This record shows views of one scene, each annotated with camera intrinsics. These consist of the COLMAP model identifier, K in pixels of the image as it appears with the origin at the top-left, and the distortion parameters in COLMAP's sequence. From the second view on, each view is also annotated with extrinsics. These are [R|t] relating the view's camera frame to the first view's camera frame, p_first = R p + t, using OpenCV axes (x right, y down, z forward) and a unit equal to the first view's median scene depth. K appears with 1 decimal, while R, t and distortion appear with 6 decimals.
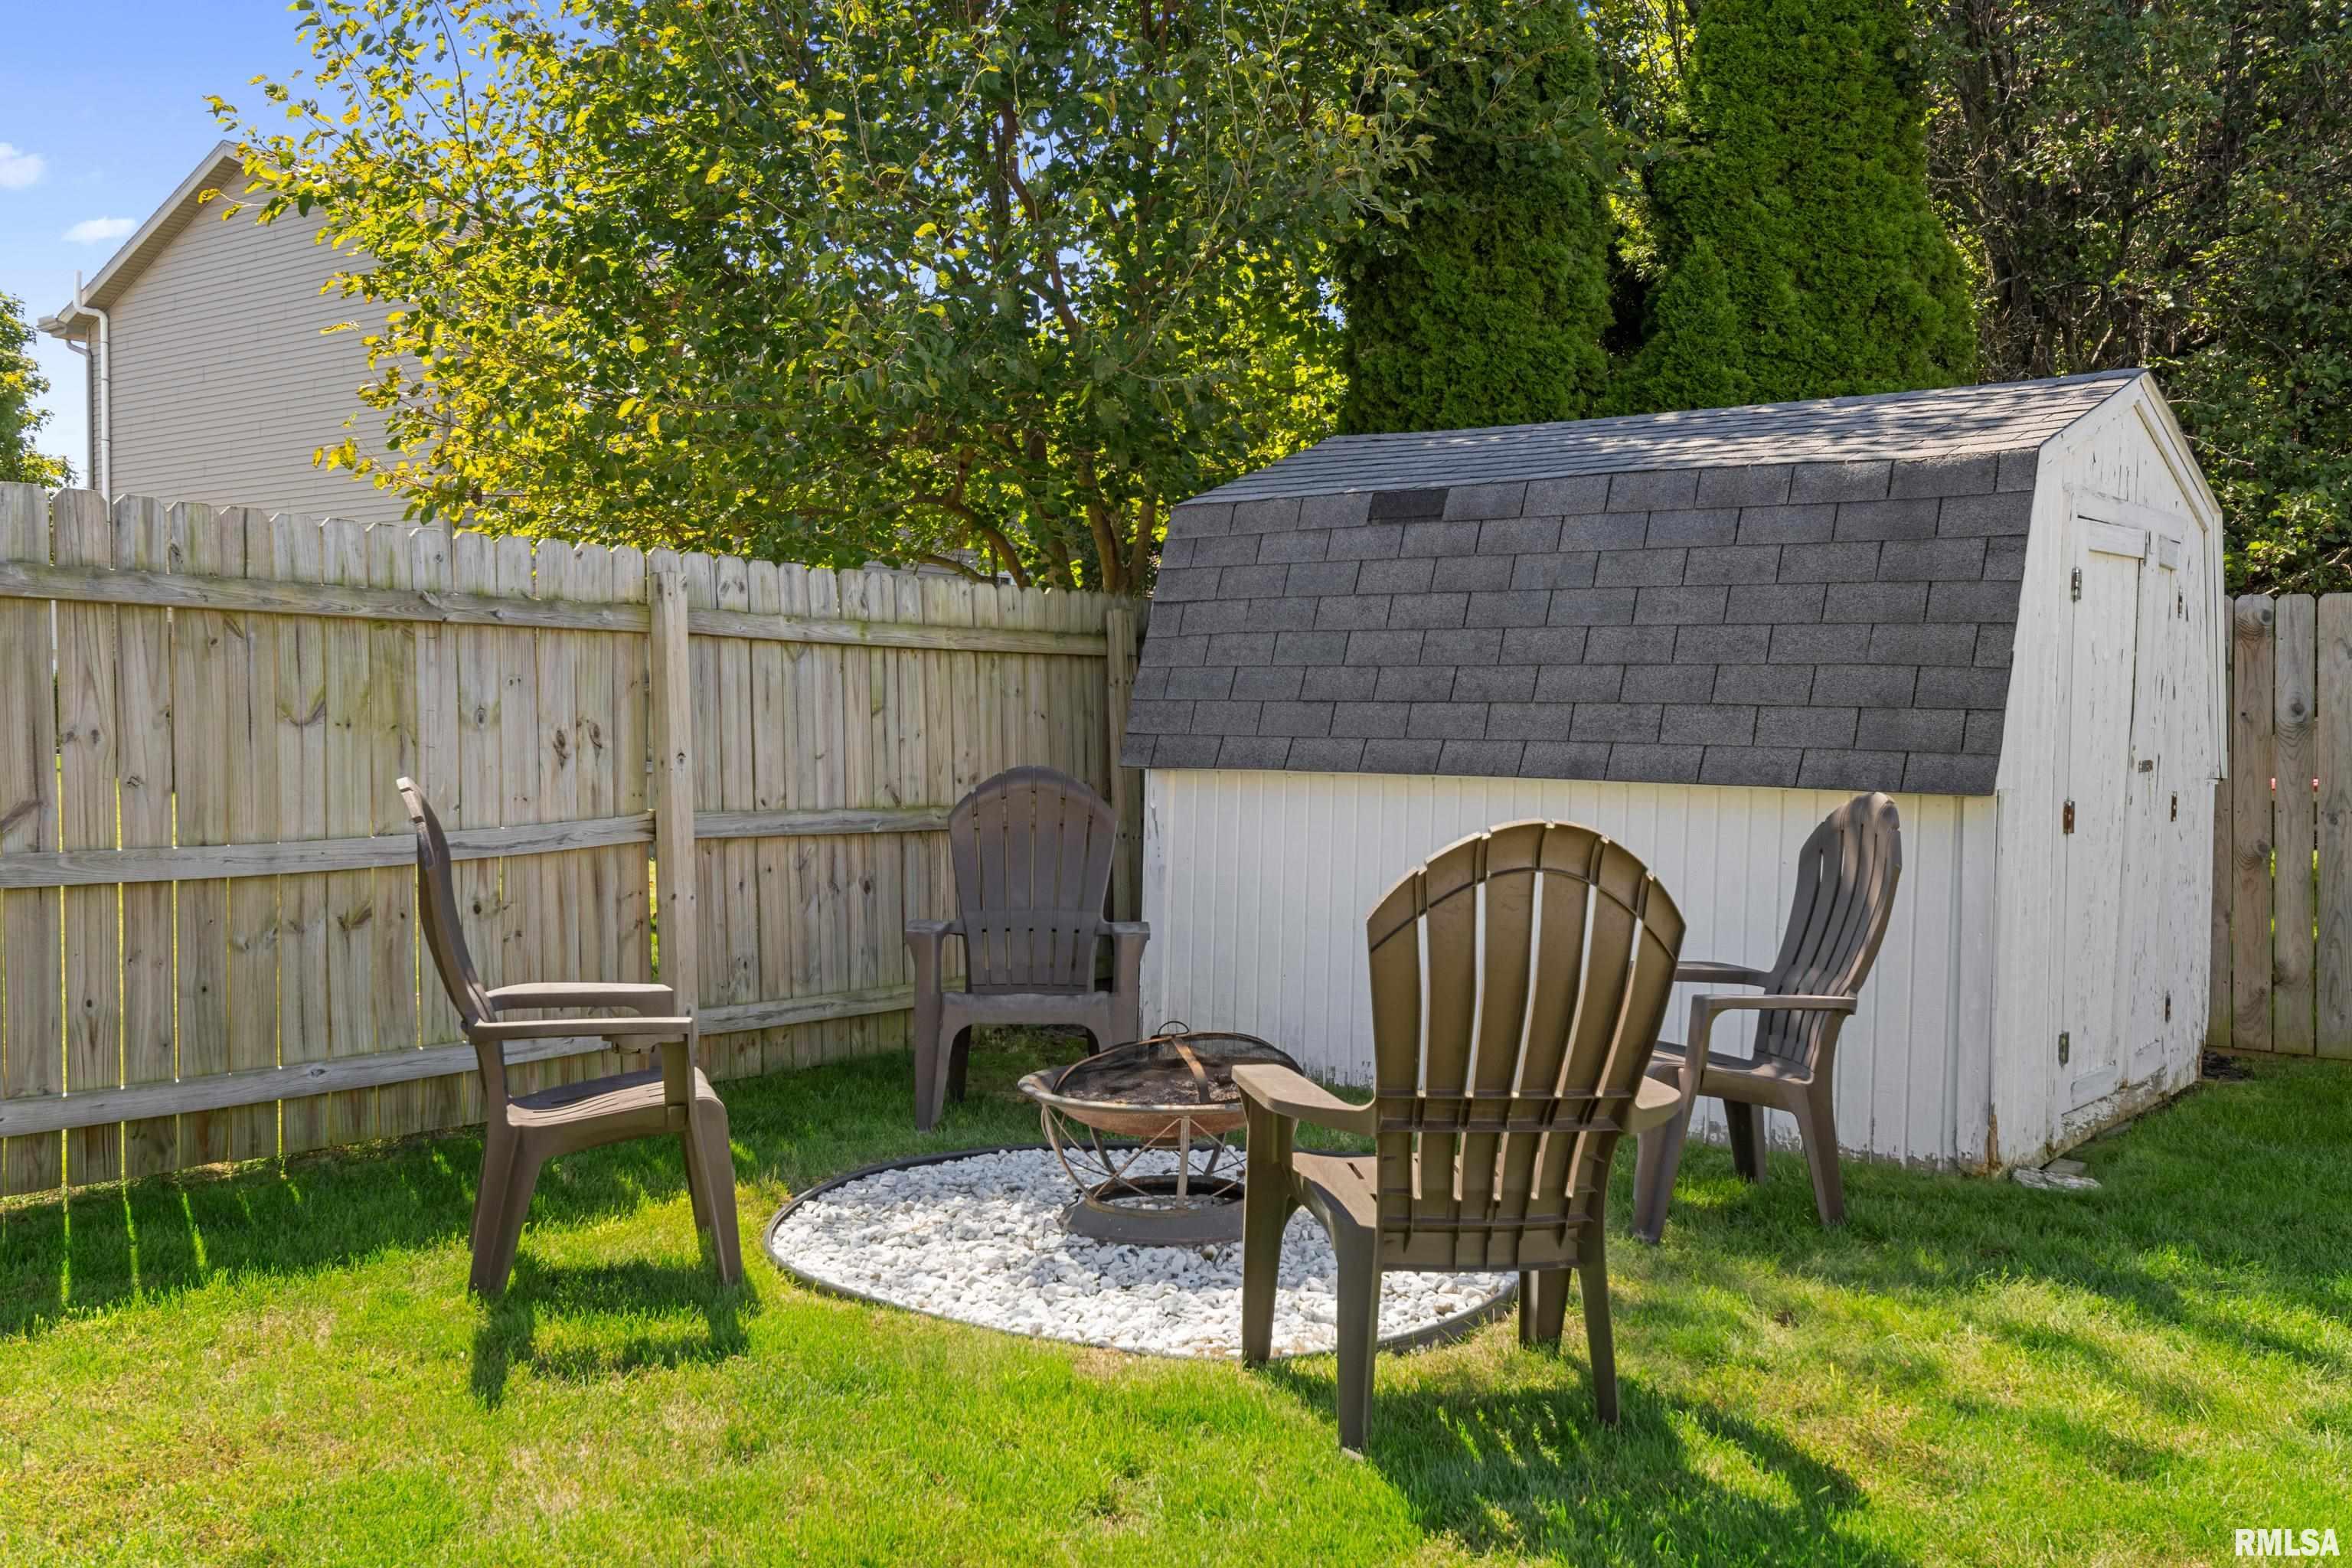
lens RADIAL K [[2190.1, 0, 1176.7], [0, 2190.1, 786.0], [0, 0, 1]] dist [-0.000245, 0.000000]
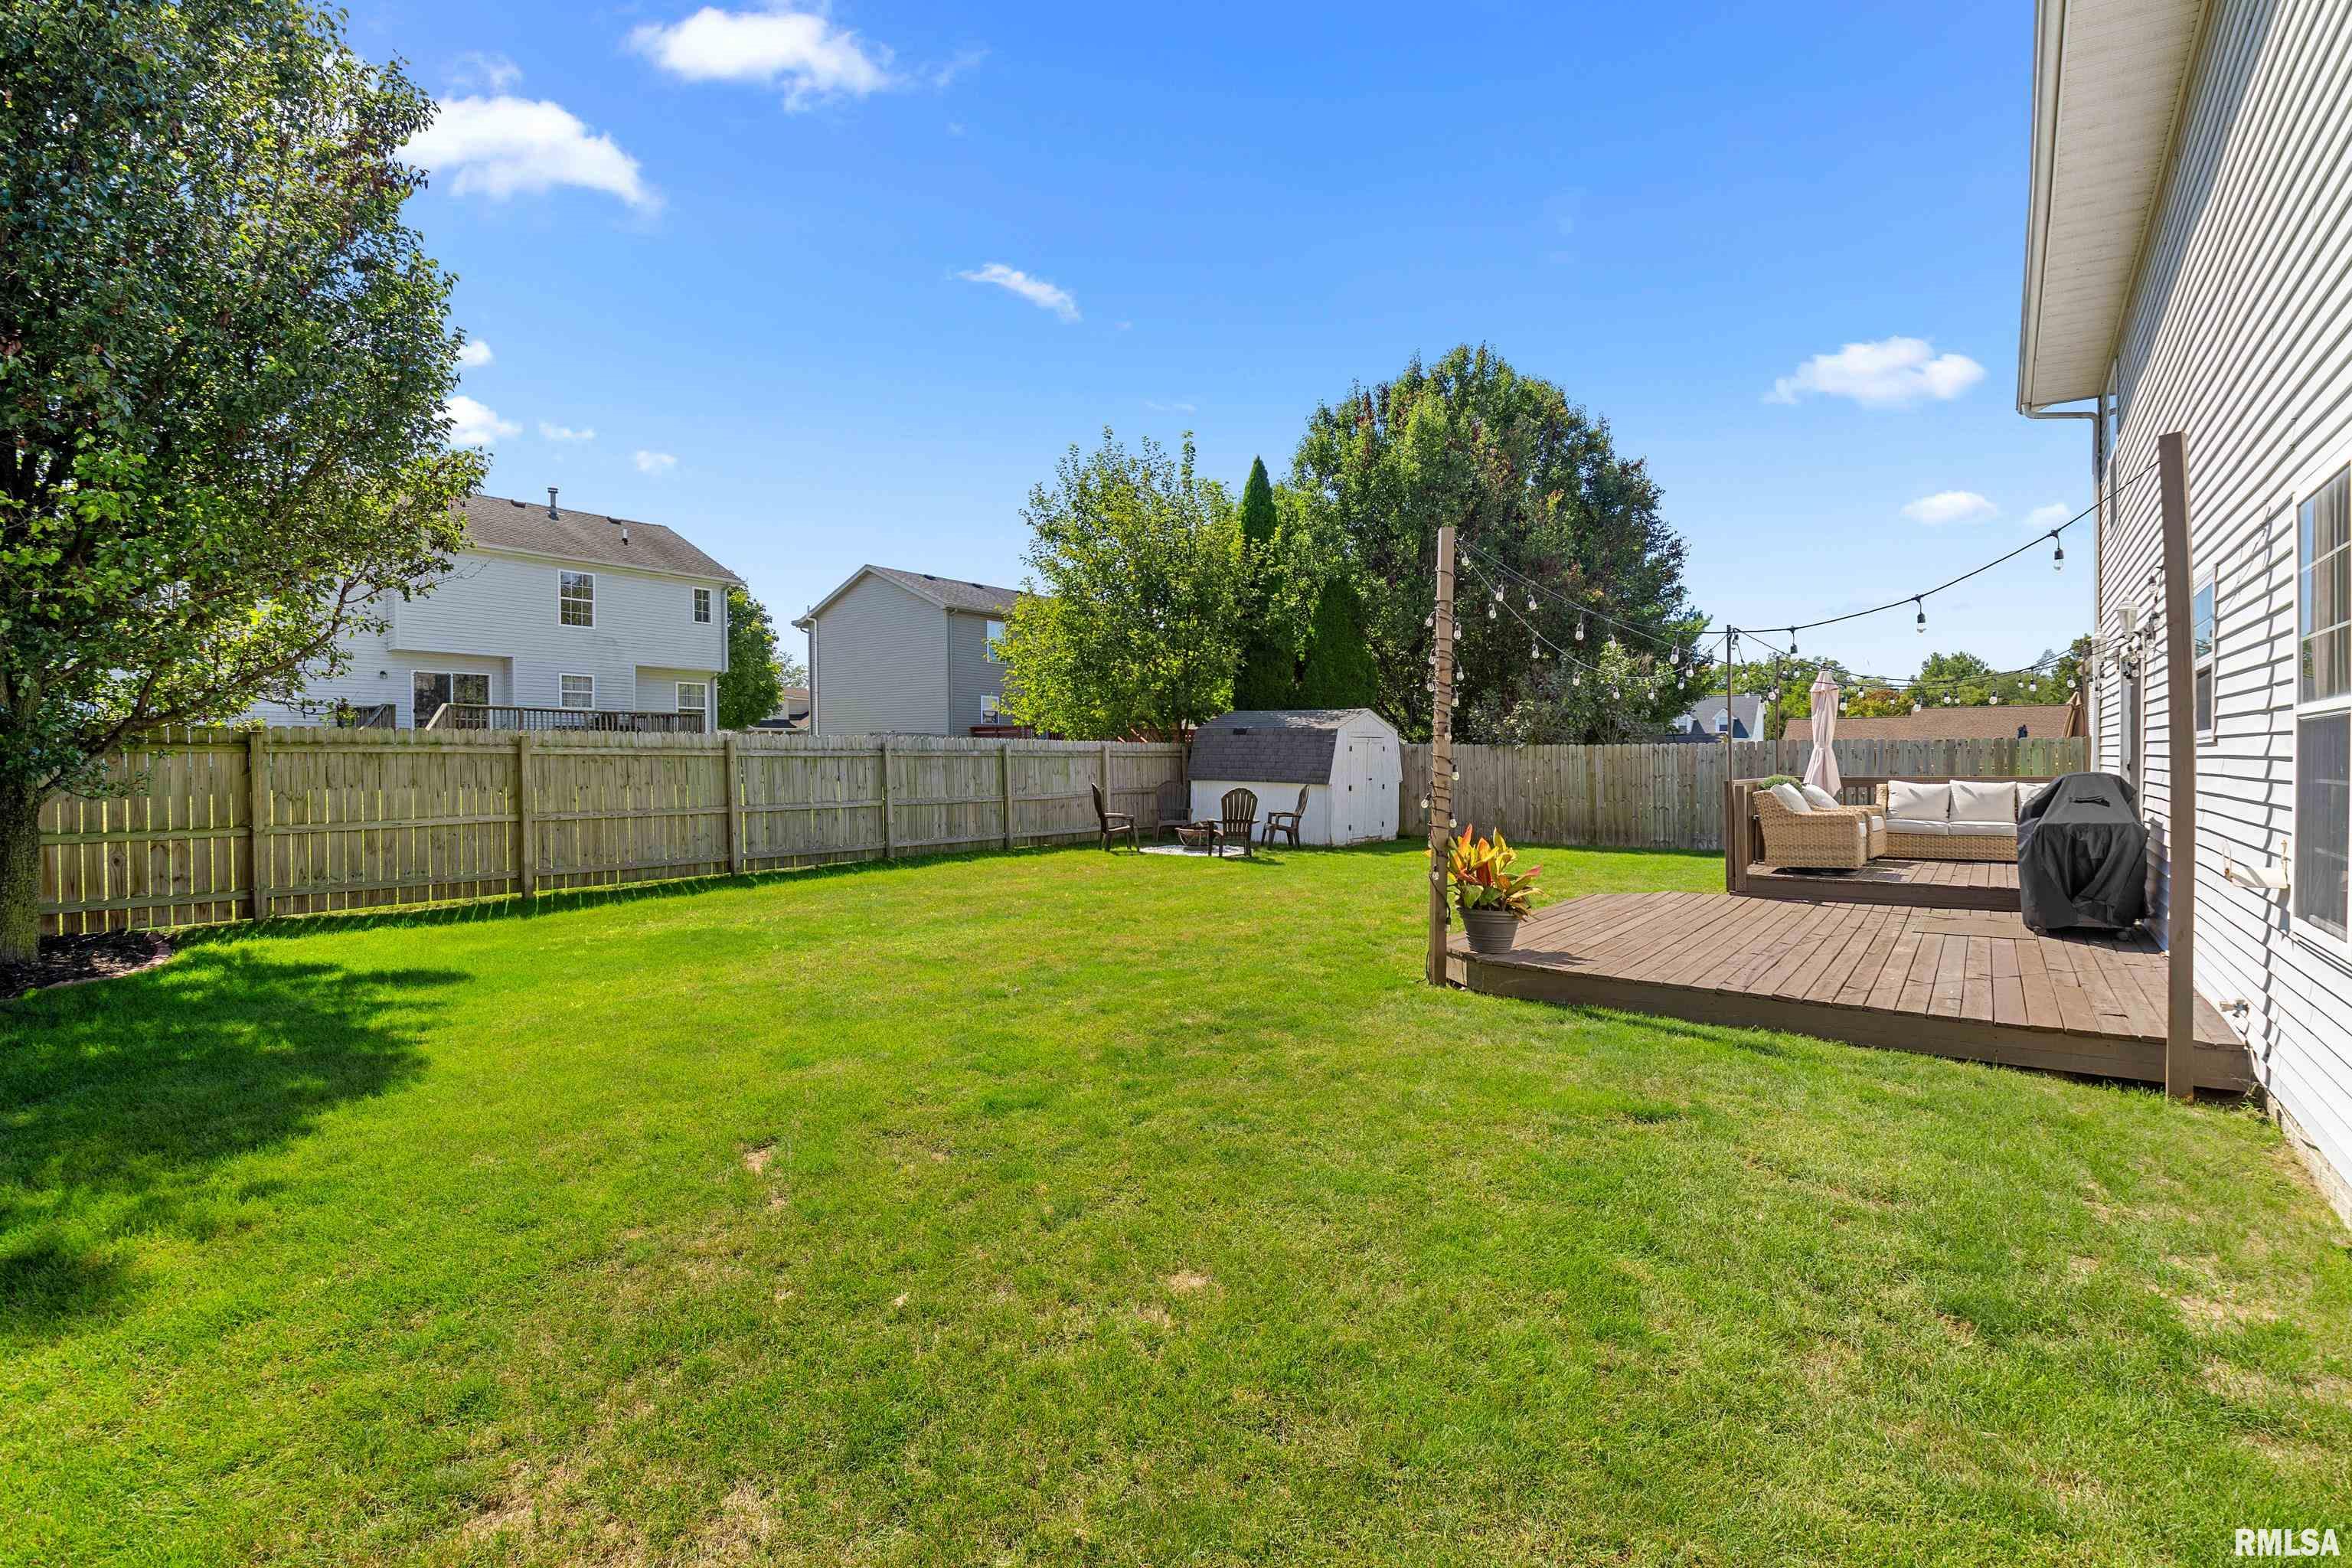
lens RADIAL K [[1089.8, 0, 1162.2], [0, 1089.8, 784.9], [0, 0, 1]] dist [-0.004141, -0.000448]
pose [[0.999811, -0.005096, -0.018742, -0.036743], [0.005176, 0.999978, 0.004192, -0.008239], [0.018720, -0.004288, 0.999816, -1.779457]]
